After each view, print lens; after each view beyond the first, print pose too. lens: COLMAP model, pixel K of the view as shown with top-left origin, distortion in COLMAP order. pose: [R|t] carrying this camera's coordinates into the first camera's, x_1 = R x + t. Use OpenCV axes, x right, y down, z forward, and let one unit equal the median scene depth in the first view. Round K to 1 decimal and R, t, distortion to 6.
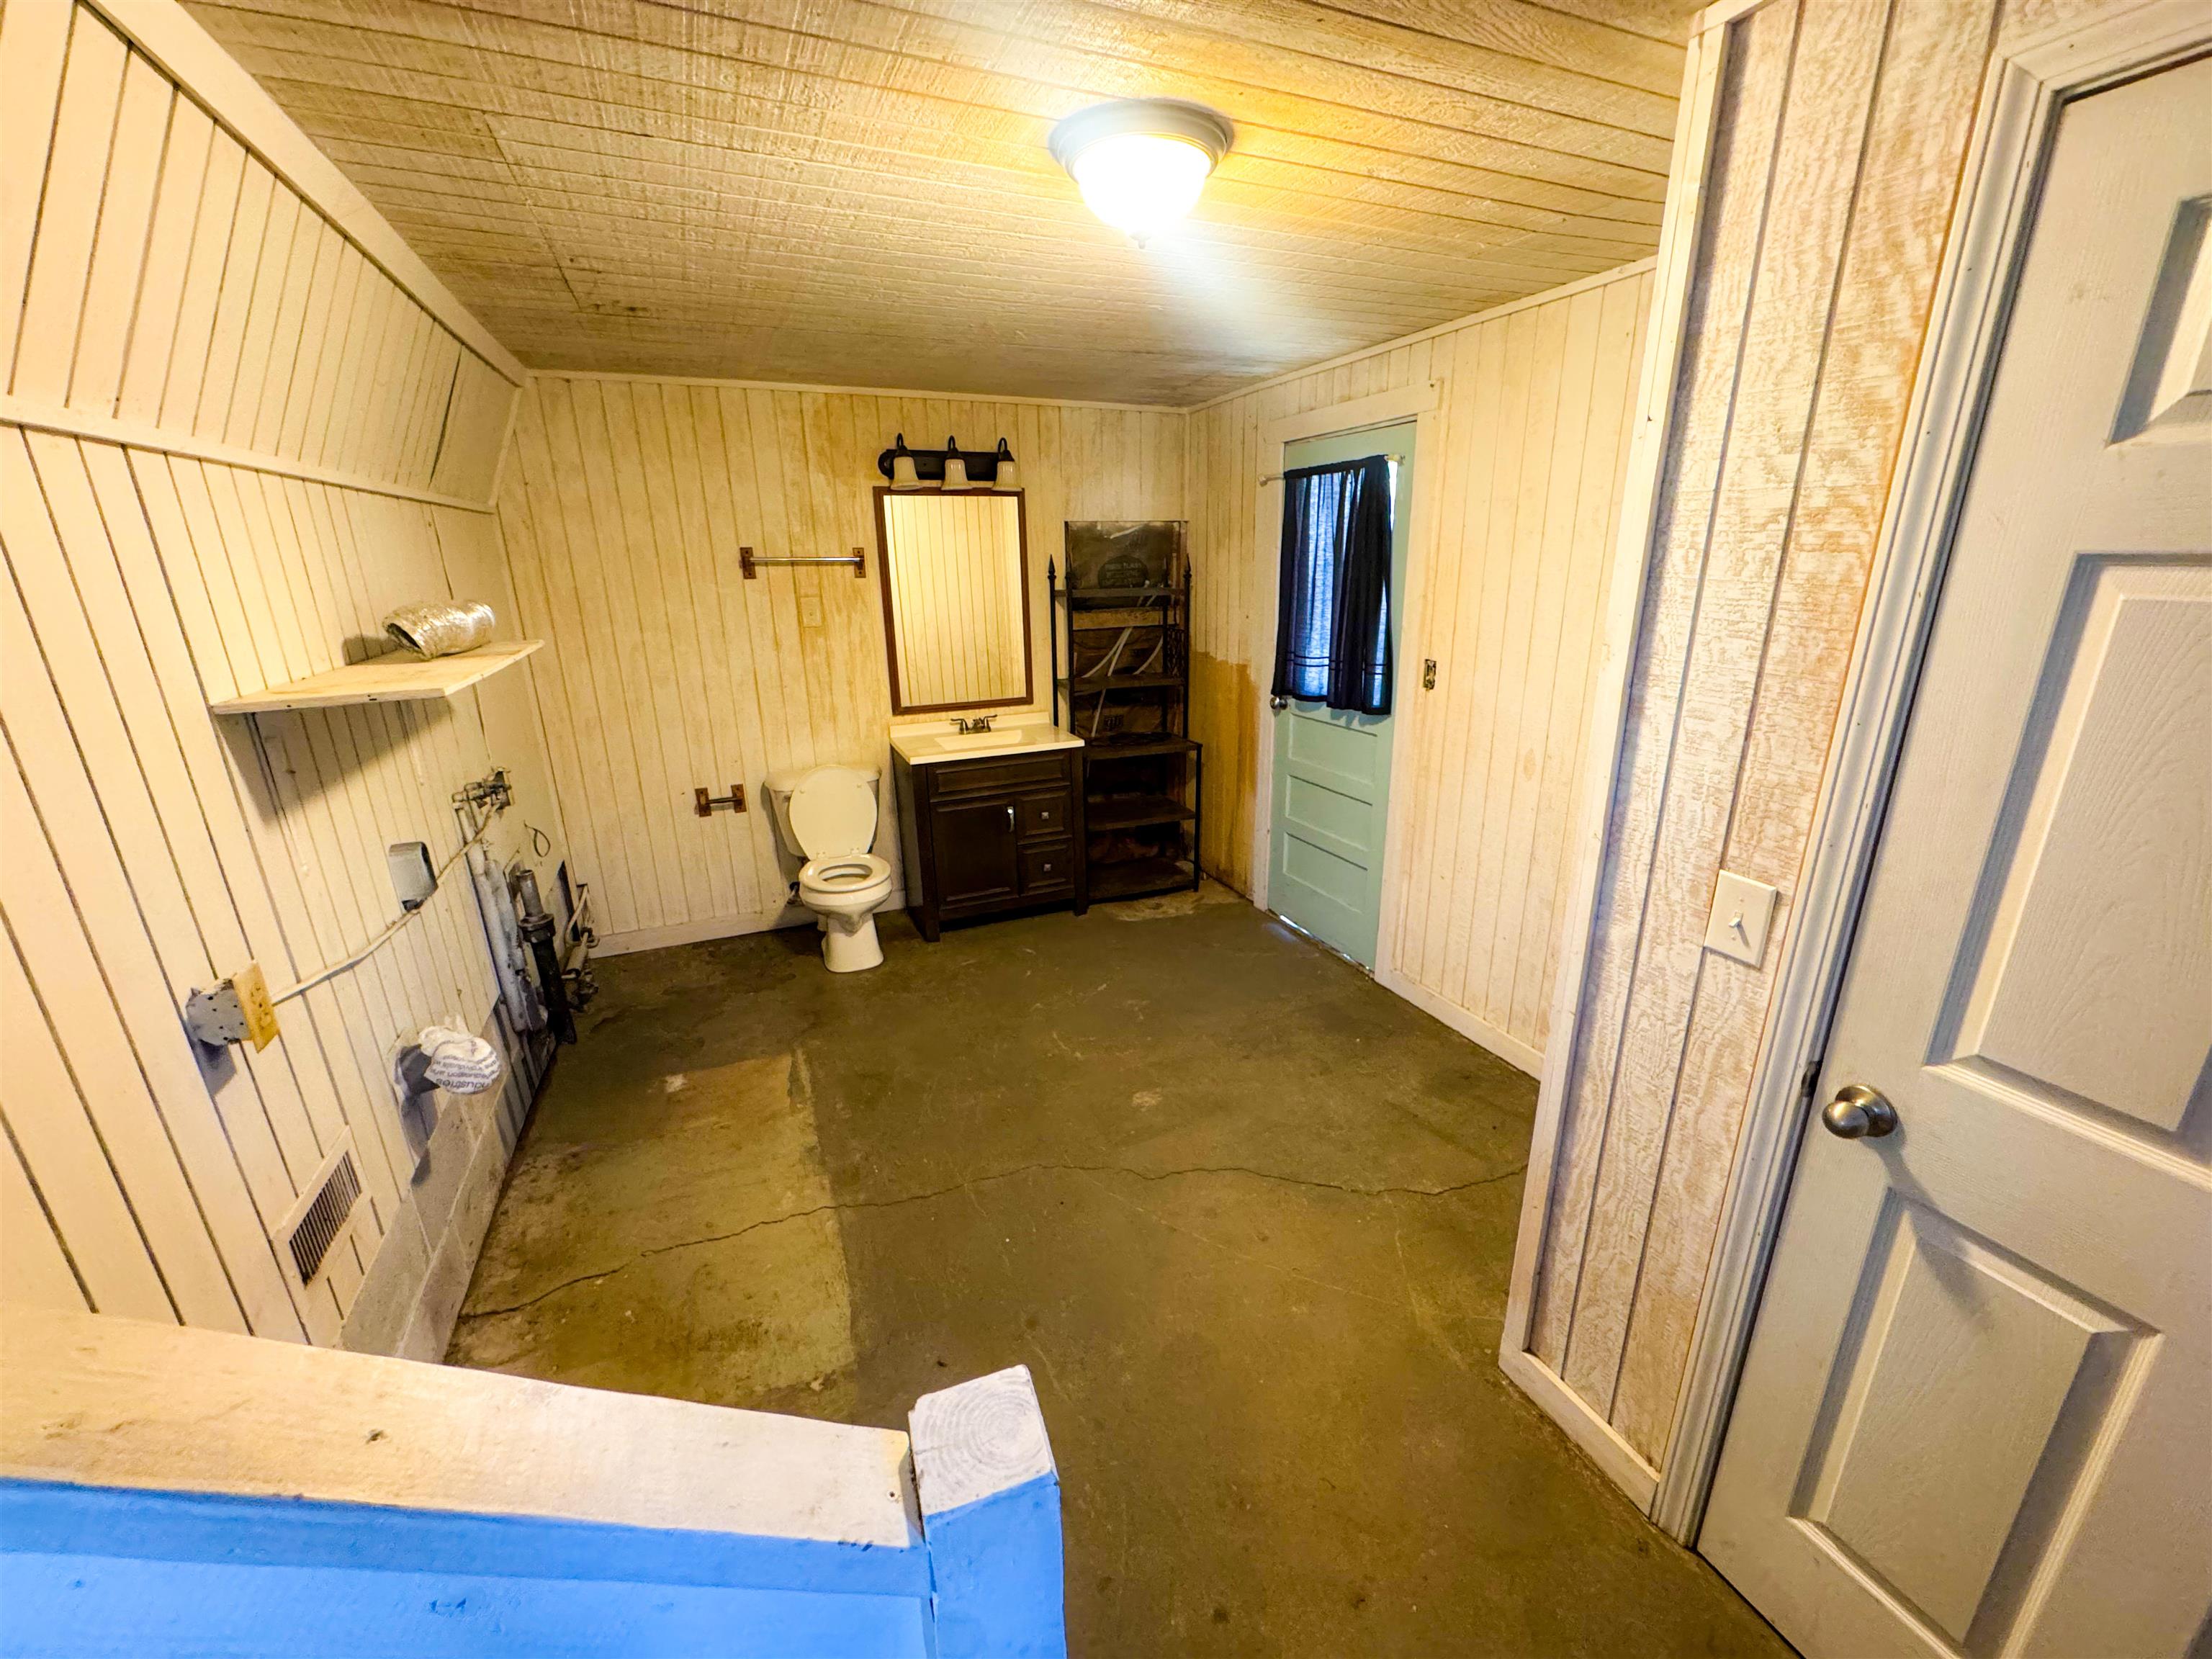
lens RADIAL K [[880.3, 0, 1105.2], [0, 880.3, 825.7], [0, 0, 1]] dist [-0.002736, 0.000121]
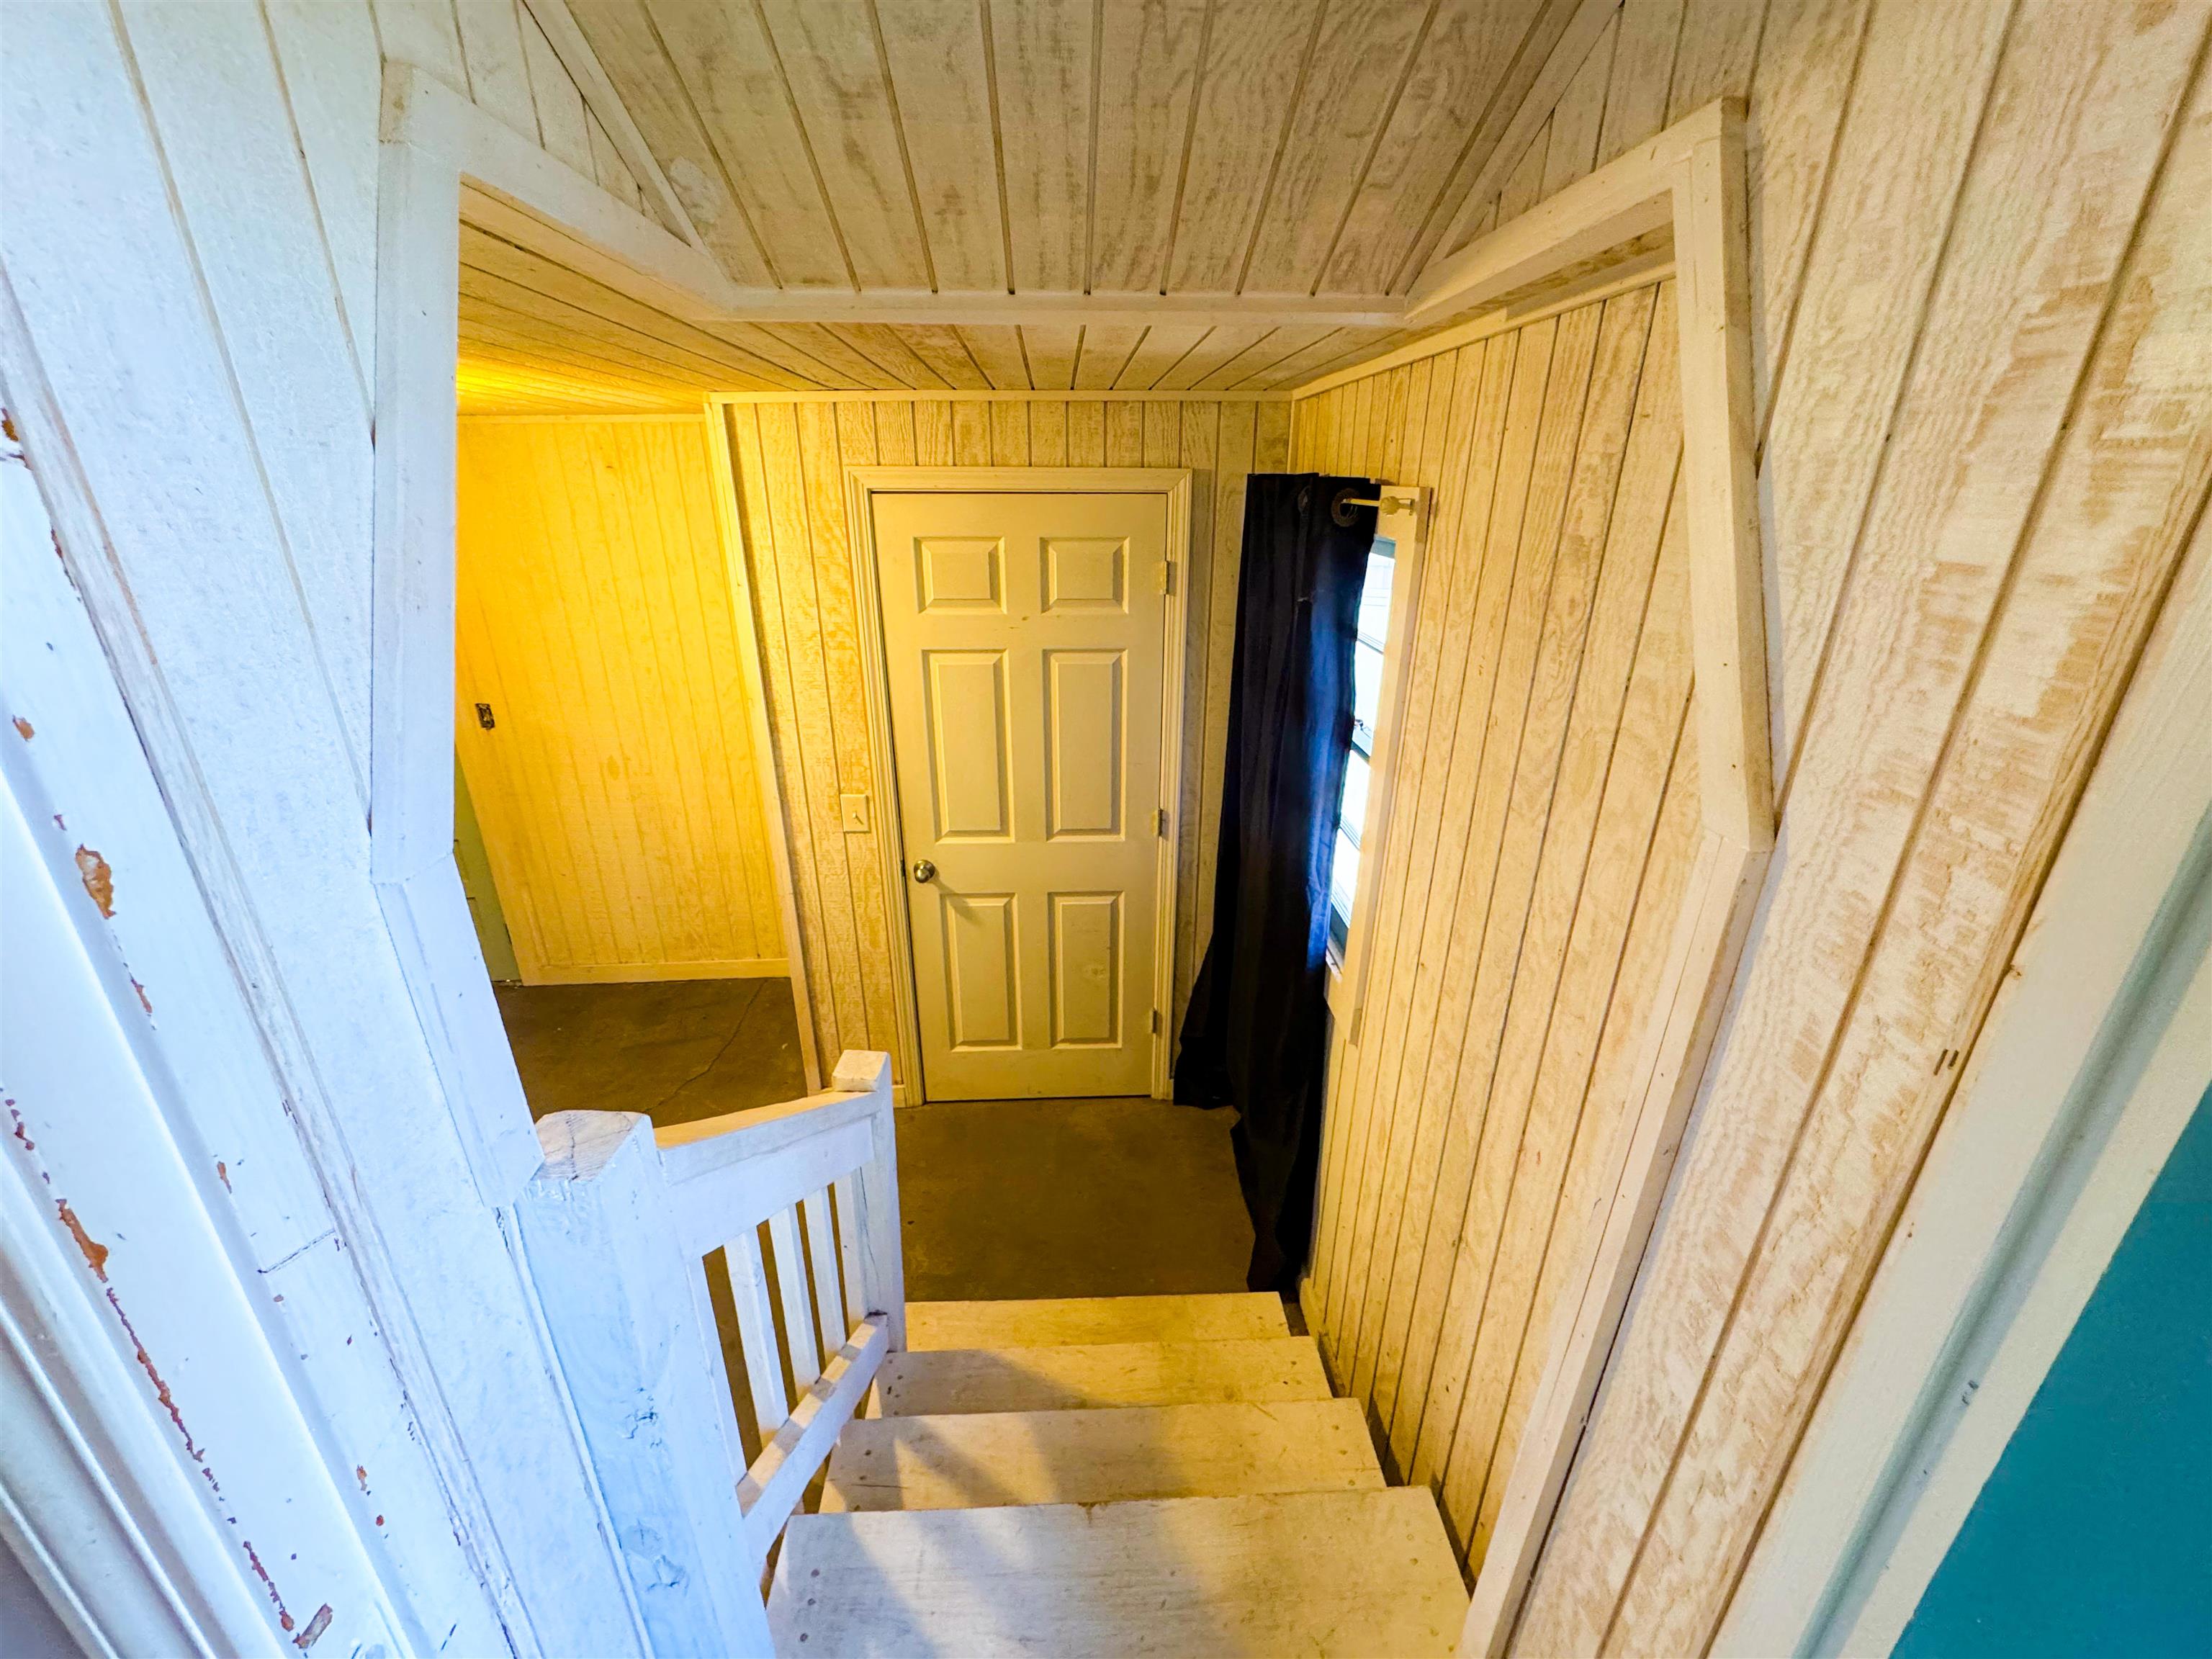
lens RADIAL K [[880.3, 0, 1102.2], [0, 880.3, 827.9], [0, 0, 1]] dist [-0.002736, 0.000121]
pose [[0.349939, -0.329829, 0.876787, -1.032724], [0.276293, 0.930670, 0.239826, -0.225167], [-0.895101, 0.158325, 0.416807, -0.460128]]
